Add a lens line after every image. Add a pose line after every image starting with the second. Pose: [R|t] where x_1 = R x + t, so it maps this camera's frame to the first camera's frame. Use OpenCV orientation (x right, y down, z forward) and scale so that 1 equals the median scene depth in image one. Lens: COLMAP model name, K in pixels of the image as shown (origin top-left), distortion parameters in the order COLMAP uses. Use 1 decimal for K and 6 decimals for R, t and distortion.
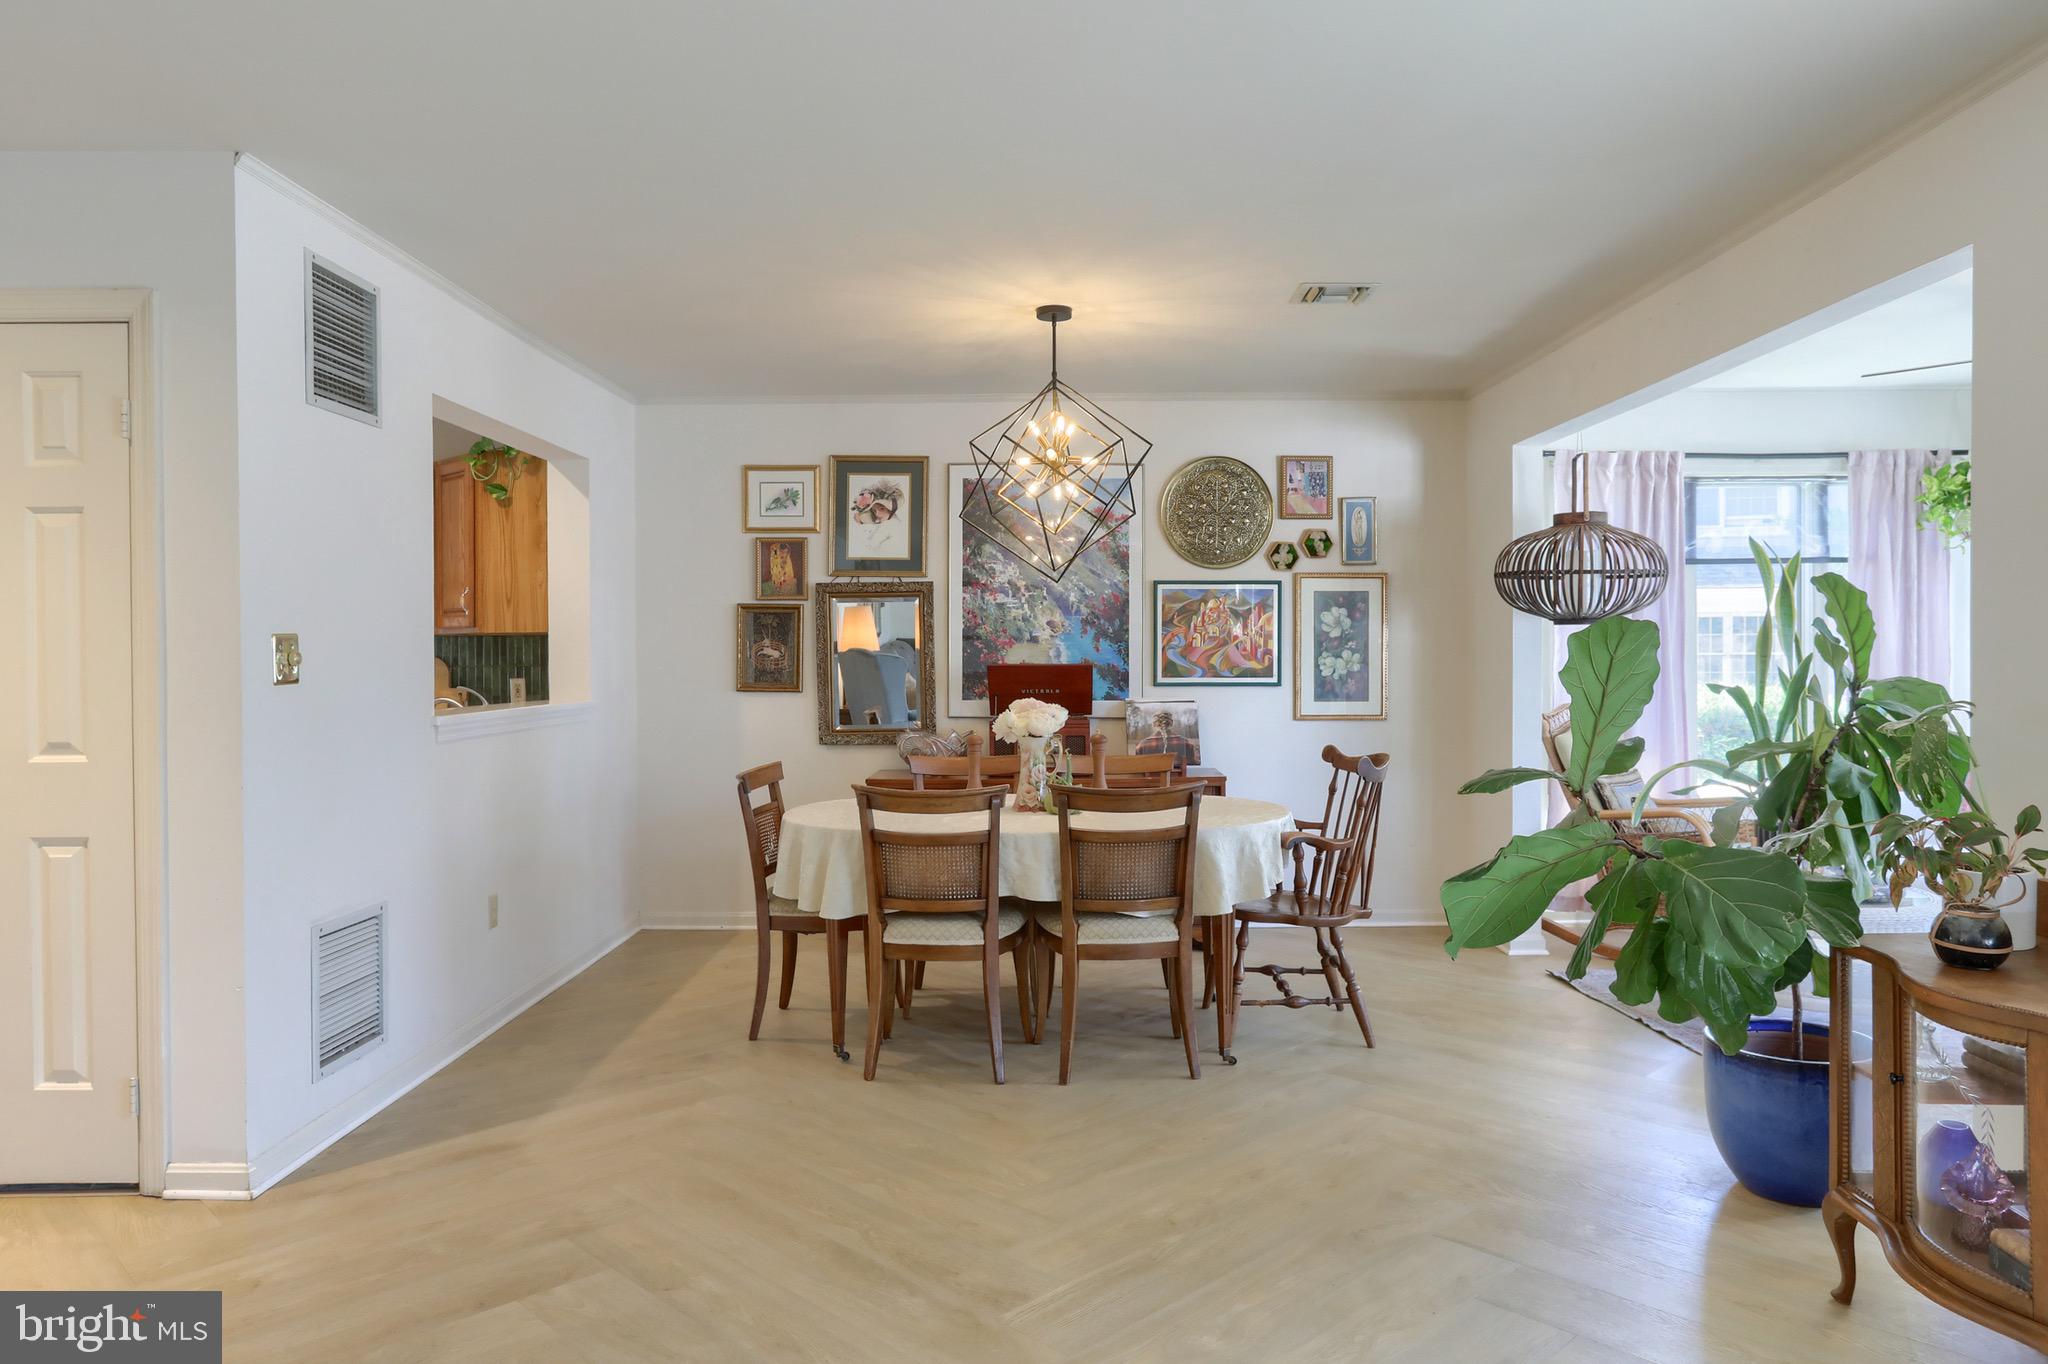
lens RADIAL K [[1396.9, 0, 1030.8], [0, 1396.9, 665.5], [0, 0, 1]] dist [-0.030376, -0.000003]
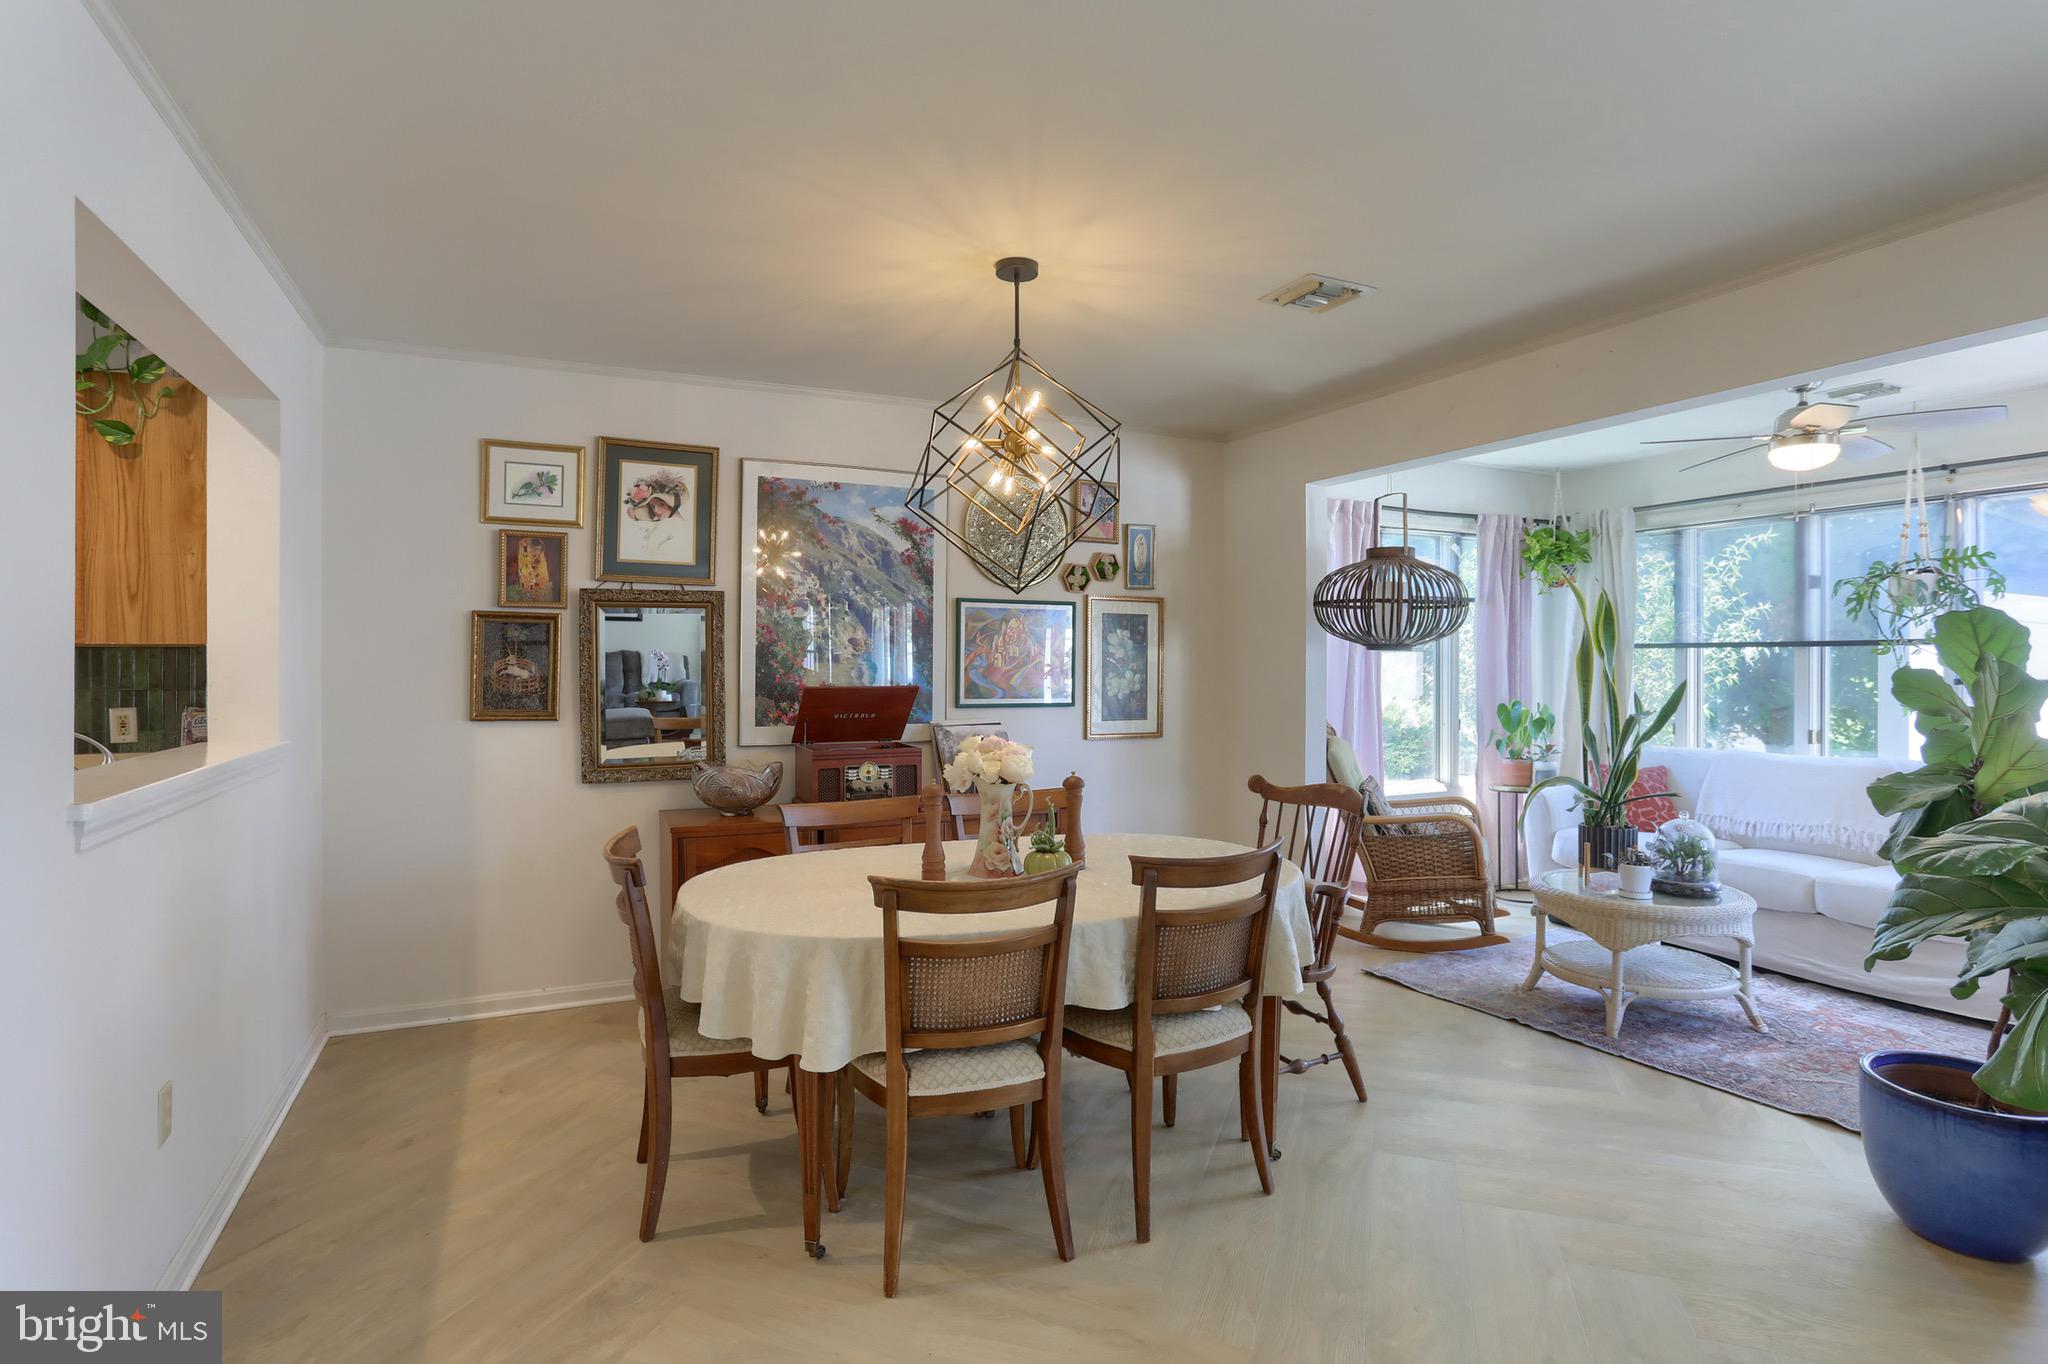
lens RADIAL K [[1056.5, 0, 1038.9], [0, 1056.5, 657.5], [0, 0, 1]] dist [-0.059243, 0.027031]
pose [[0.895571, 0.007325, 0.444858, -0.184995], [-0.001655, 0.999912, -0.013133, -0.010388], [-0.444915, 0.011026, 0.895505, 0.324640]]
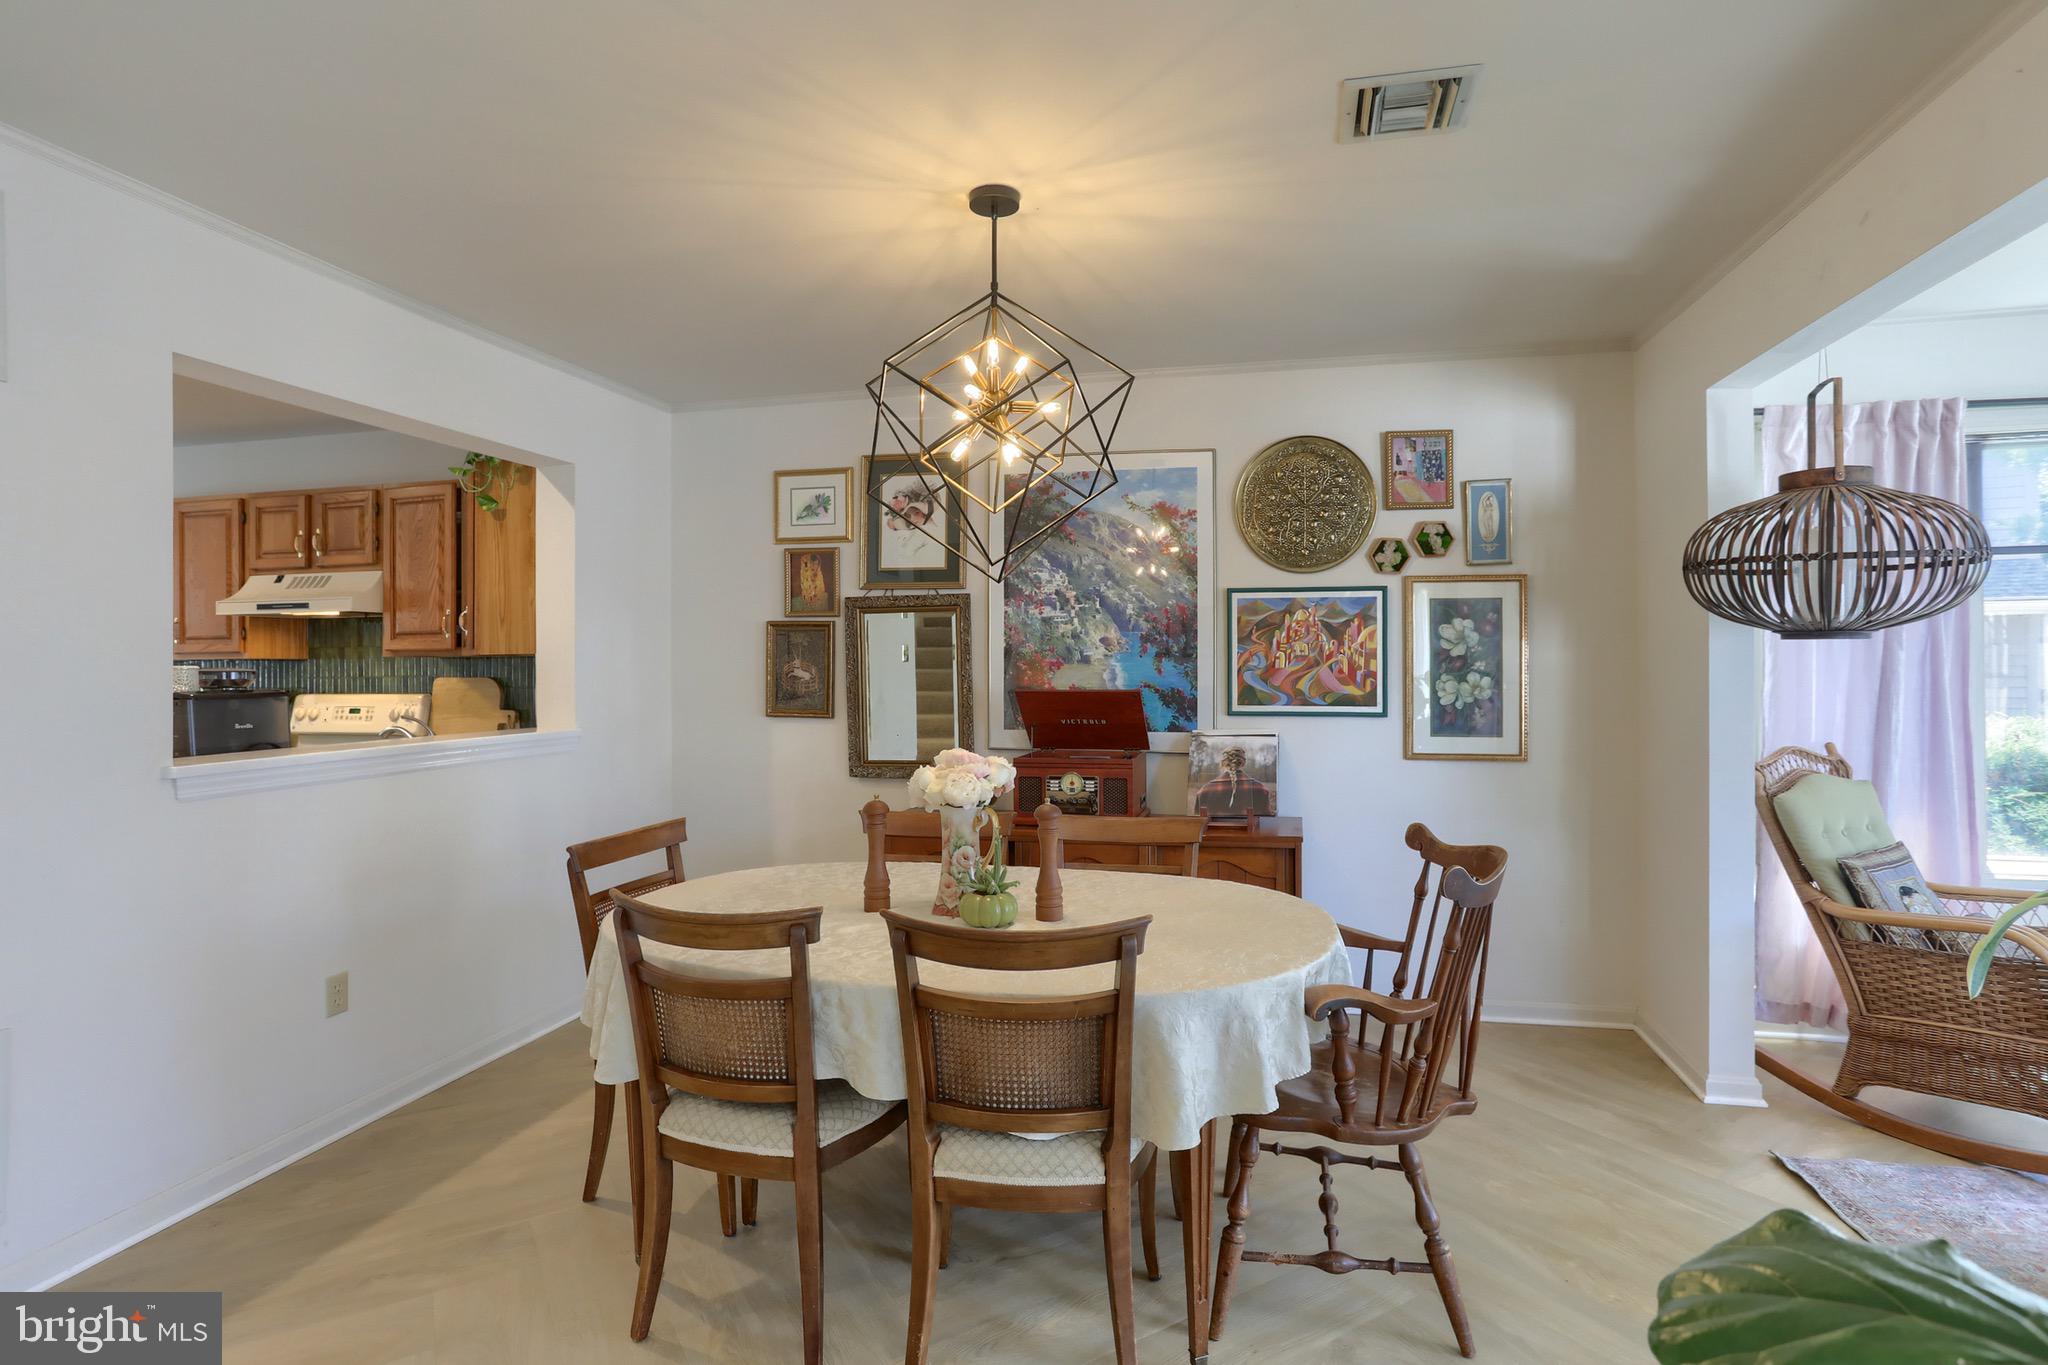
lens RADIAL K [[1041.8, 0, 1031.4], [0, 1041.8, 660.9], [0, 0, 1]] dist [-0.059791, 0.038674]
pose [[0.974989, -0.001150, -0.222251, 0.111990], [-0.000967, 0.999955, -0.009416, -0.011751], [0.222252, 0.009396, 0.974944, 0.371738]]
